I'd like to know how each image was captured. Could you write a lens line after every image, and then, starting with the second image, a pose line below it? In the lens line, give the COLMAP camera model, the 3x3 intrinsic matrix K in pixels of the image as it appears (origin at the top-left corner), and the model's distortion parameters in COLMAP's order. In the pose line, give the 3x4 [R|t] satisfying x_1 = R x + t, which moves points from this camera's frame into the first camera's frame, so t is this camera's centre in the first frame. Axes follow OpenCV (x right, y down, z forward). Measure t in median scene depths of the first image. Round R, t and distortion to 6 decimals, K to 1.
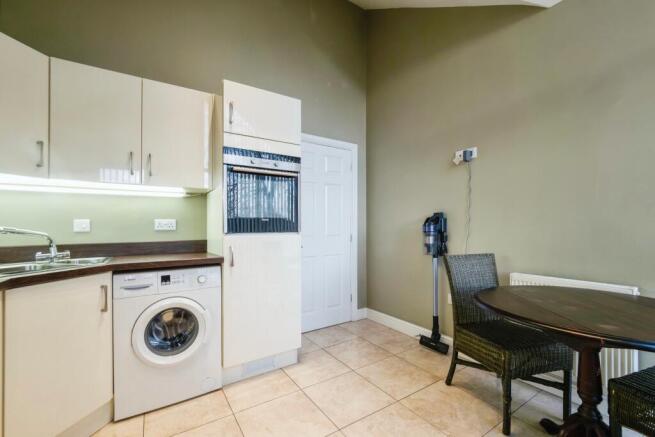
lens RADIAL K [[280.8, 0, 325.9], [0, 280.8, 229.3], [0, 0, 1]] dist [-0.010855, -0.000145]
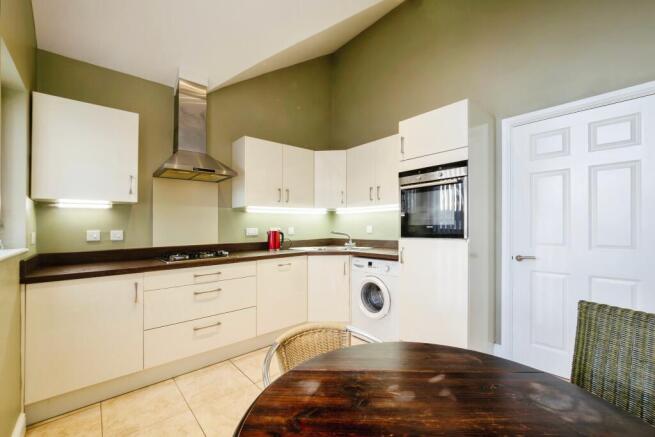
lens RADIAL K [[271.5, 0, 327.2], [0, 271.5, 223.3], [0, 0, 1]] dist [-0.000807, -0.000077]
pose [[0.142704, -0.007119, -0.989740, 0.929301], [0.000025, 0.999974, -0.007189, -0.045824], [0.989765, 0.001001, 0.142700, 0.506761]]
